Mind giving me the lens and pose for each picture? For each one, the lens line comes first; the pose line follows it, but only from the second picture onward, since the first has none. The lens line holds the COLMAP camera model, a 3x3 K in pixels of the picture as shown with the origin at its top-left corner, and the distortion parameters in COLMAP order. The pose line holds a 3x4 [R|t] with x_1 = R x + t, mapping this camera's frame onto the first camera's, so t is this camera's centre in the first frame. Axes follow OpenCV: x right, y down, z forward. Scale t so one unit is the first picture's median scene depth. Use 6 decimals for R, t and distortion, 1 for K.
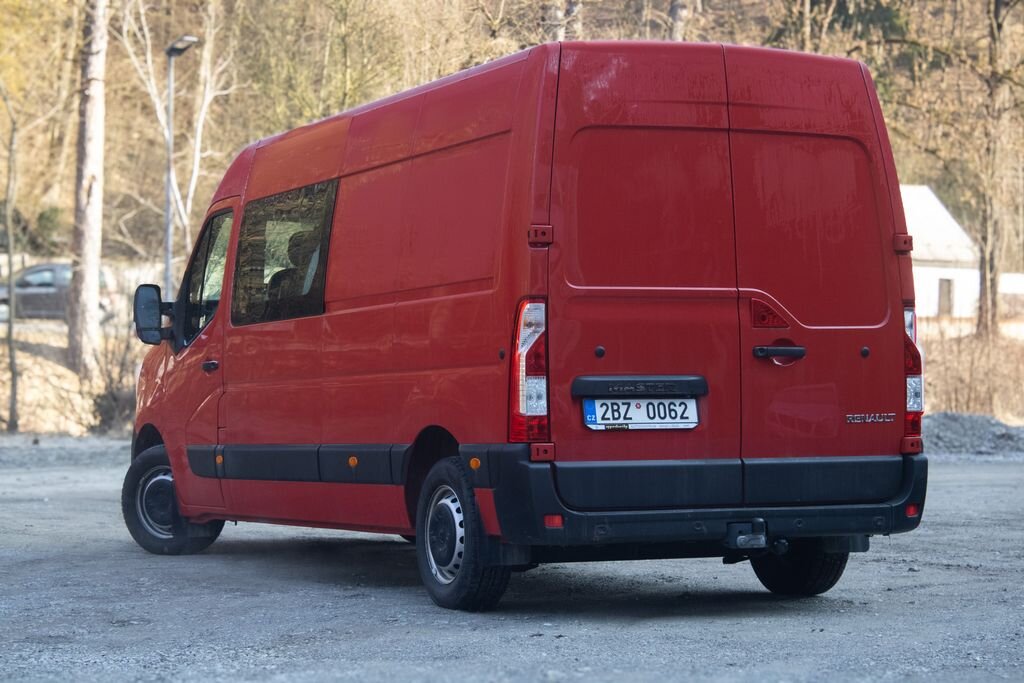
lens RADIAL K [[2489.9, 0, 511.5], [0, 2489.9, 342.5], [0, 0, 1]] dist [0.061458, 0.000000]
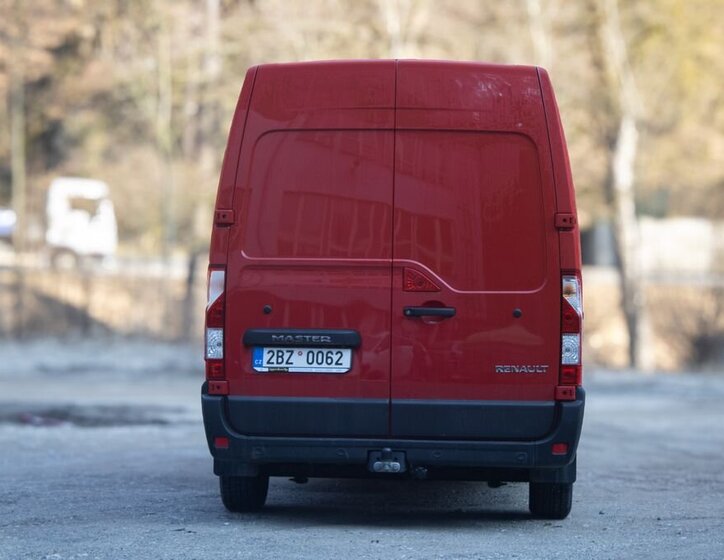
lens RADIAL K [[2068.7, 0, 362.4], [0, 2068.7, 281.2], [0, 0, 1]] dist [0.037475, 0.000000]
pose [[0.870039, 0.008355, -0.492911, 0.585594], [-0.010995, 0.999937, -0.002459, -0.008510], [0.492860, 0.007559, 0.870076, 0.112106]]
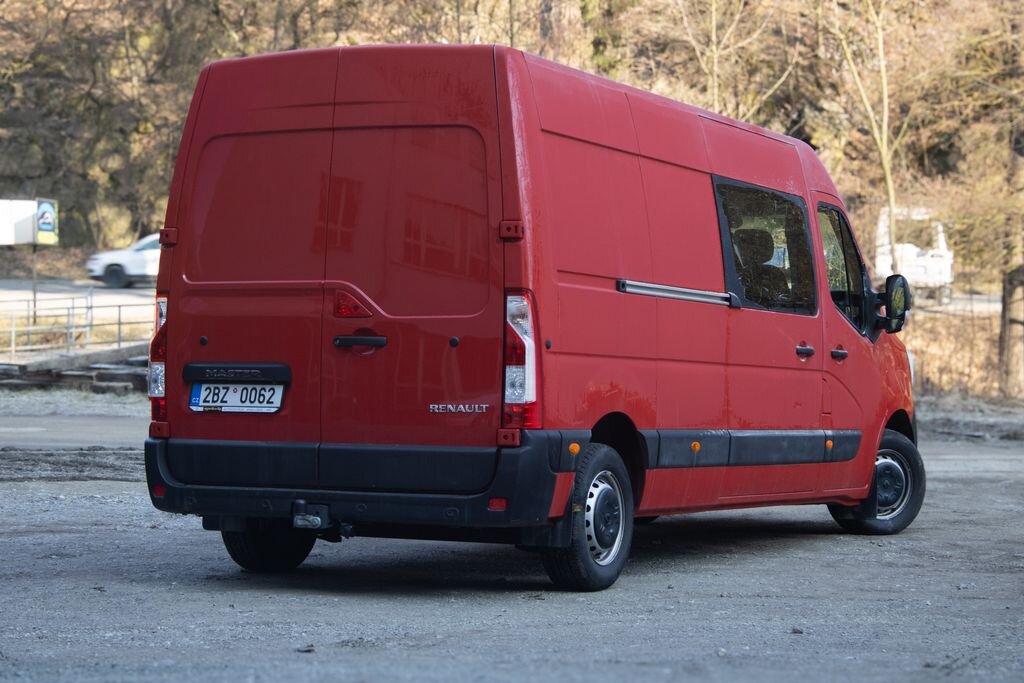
lens RADIAL K [[2443.2, 0, 512.5], [0, 2443.2, 338.9], [0, 0, 1]] dist [0.009316, 0.000000]
pose [[0.609169, 0.002069, -0.793038, 0.965097], [0.000798, 0.999994, 0.003222, -0.000407], [0.793040, -0.002595, 0.609164, 0.443698]]
